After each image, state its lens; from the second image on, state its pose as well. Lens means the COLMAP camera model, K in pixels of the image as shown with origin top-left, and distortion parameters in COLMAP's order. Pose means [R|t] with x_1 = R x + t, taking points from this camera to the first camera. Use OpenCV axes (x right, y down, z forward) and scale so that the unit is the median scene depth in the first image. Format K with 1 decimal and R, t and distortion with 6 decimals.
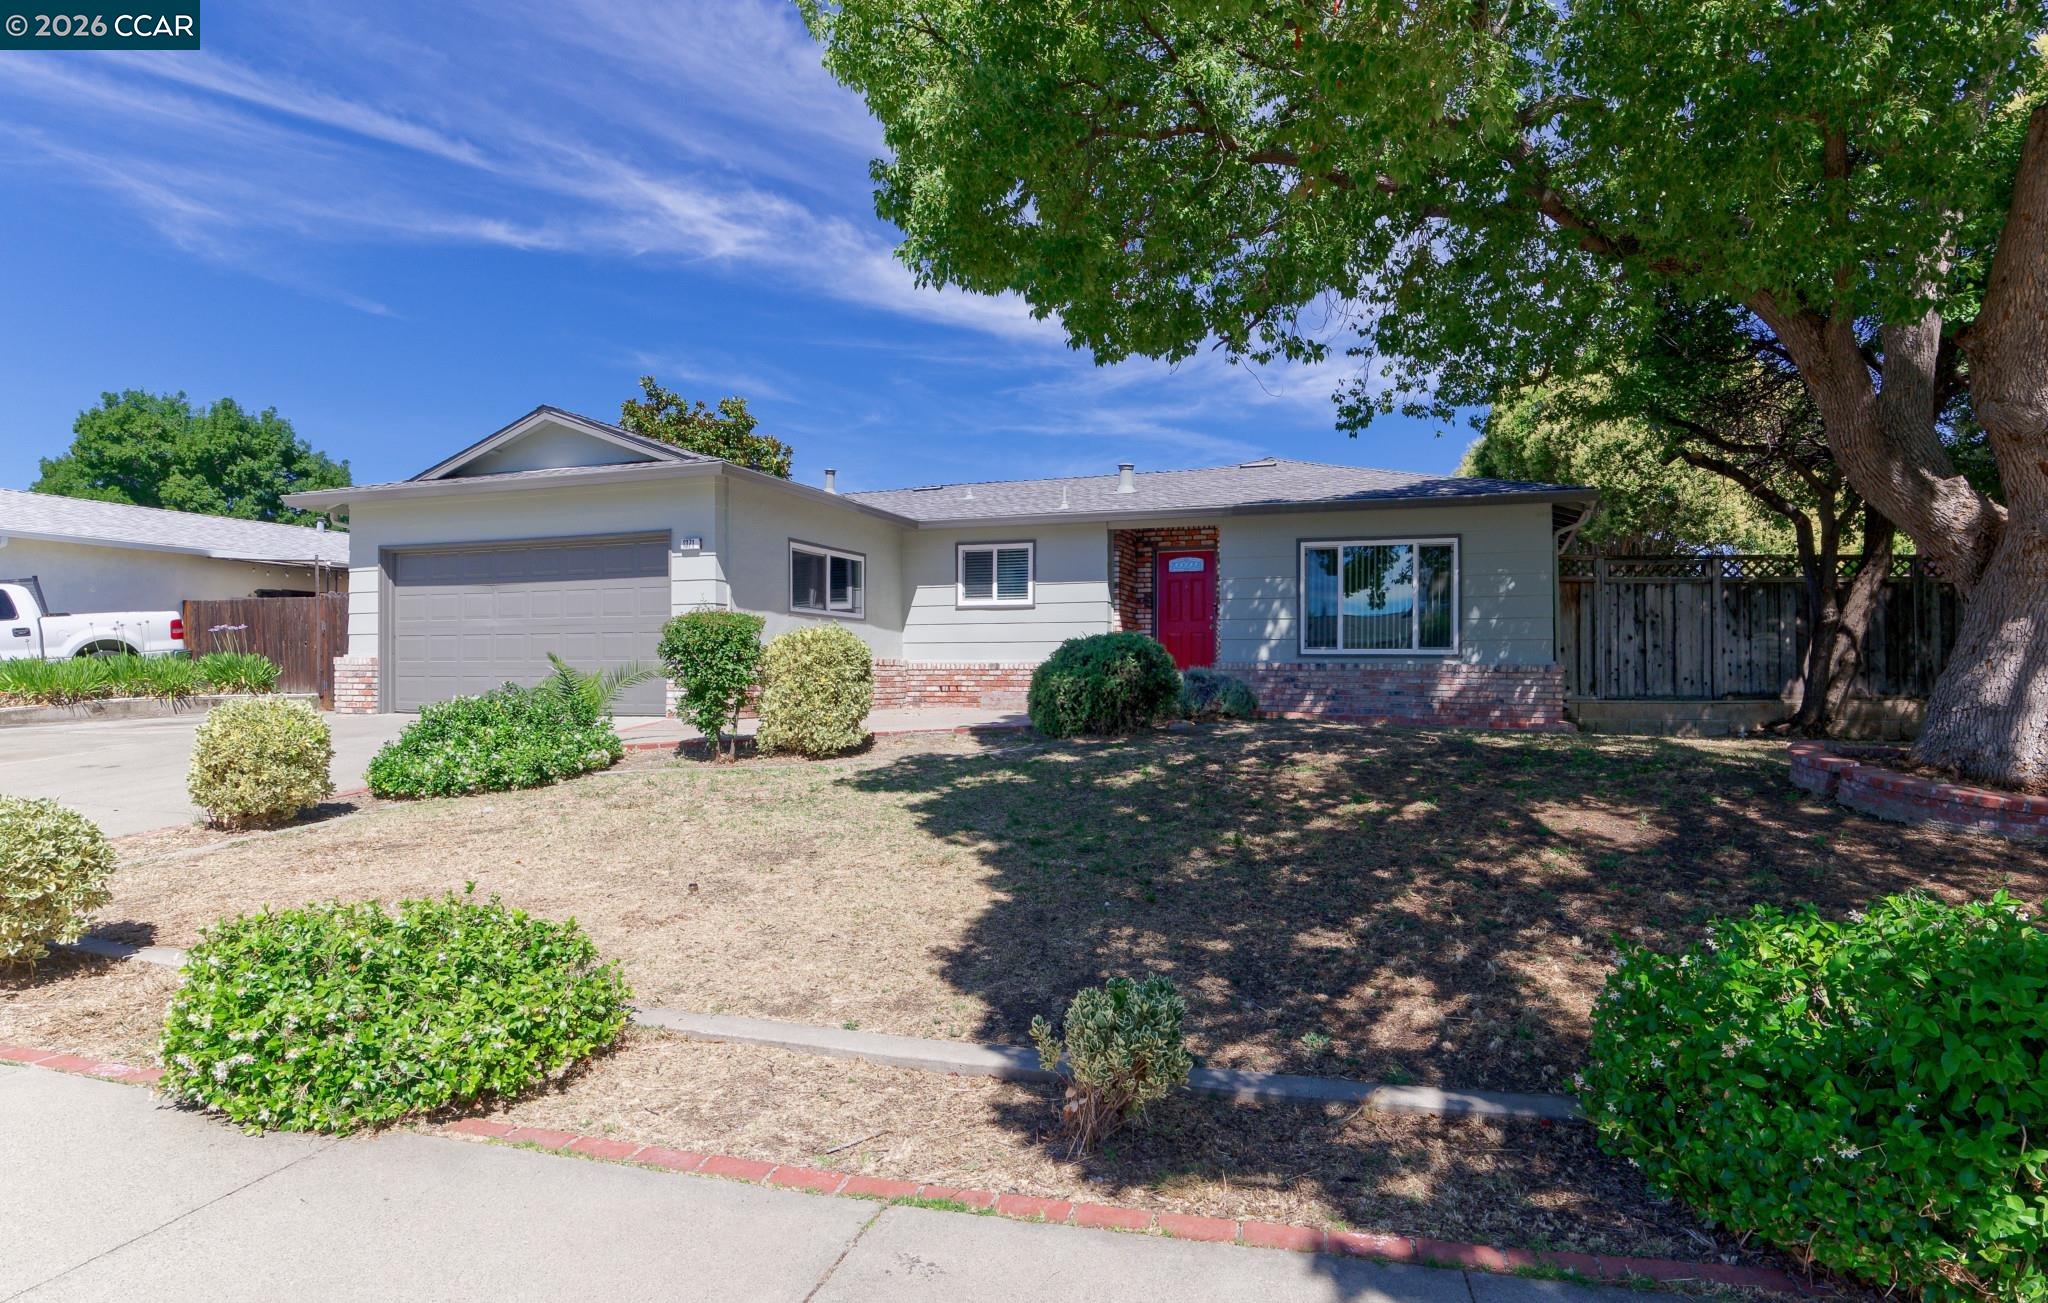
lens RADIAL K [[876.6, 0, 1023.3], [0, 876.6, 653.2], [0, 0, 1]] dist [-0.004979, -0.000664]
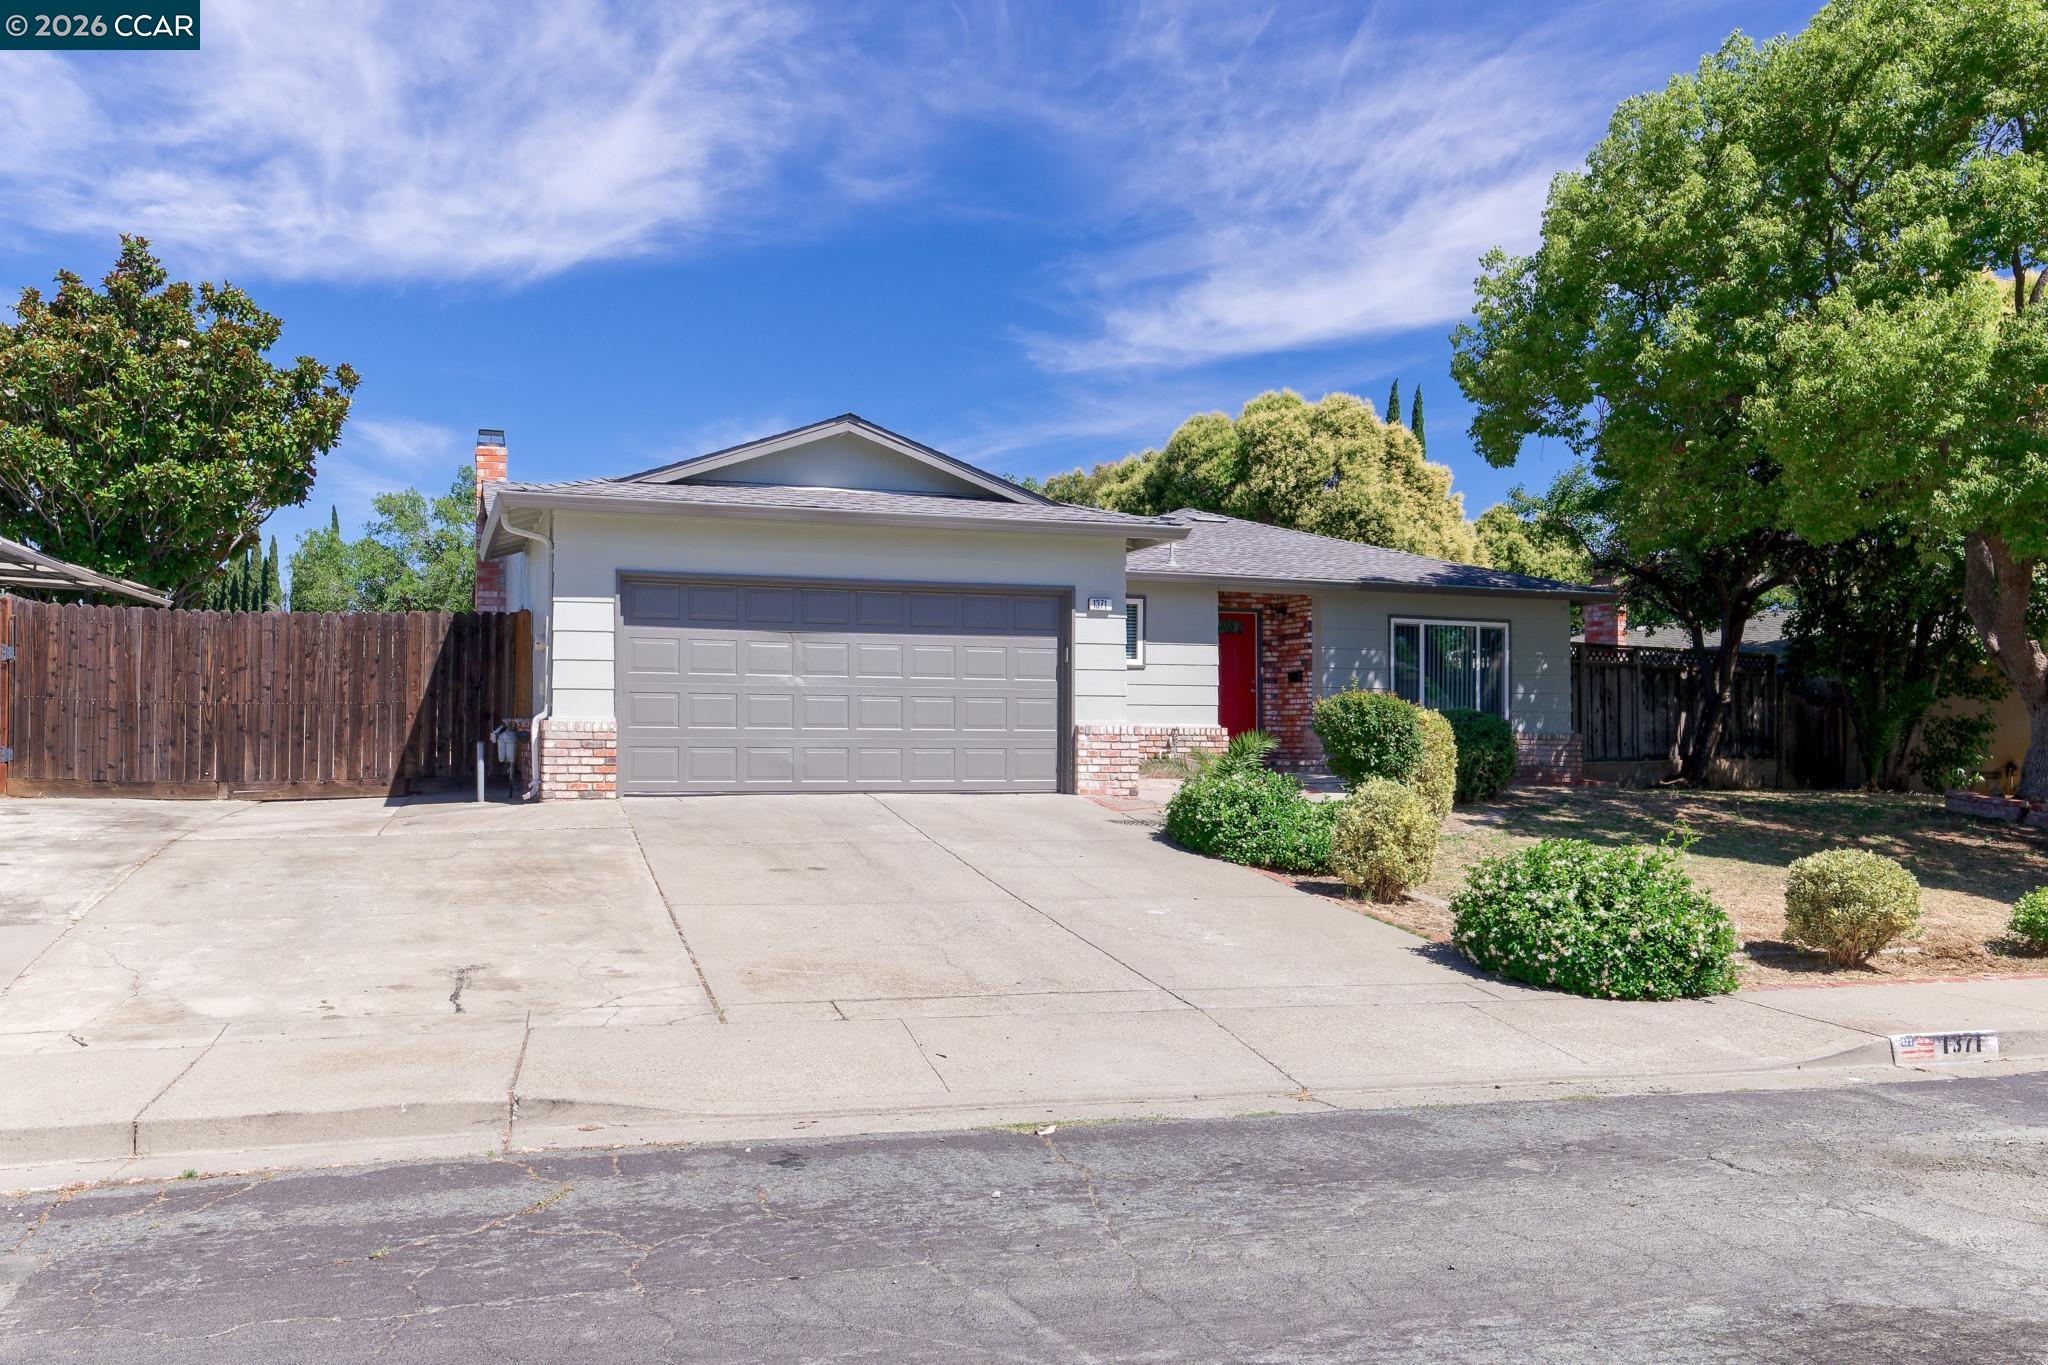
lens RADIAL K [[1236.2, 0, 1021.0], [0, 1236.2, 689.7], [0, 0, 1]] dist [0.002948, 0.000098]
pose [[0.847478, 0.019811, 0.530460, -0.925589], [-0.015210, 0.999799, -0.013040, -0.012792], [-0.530612, 0.002983, 0.847609, -0.052974]]
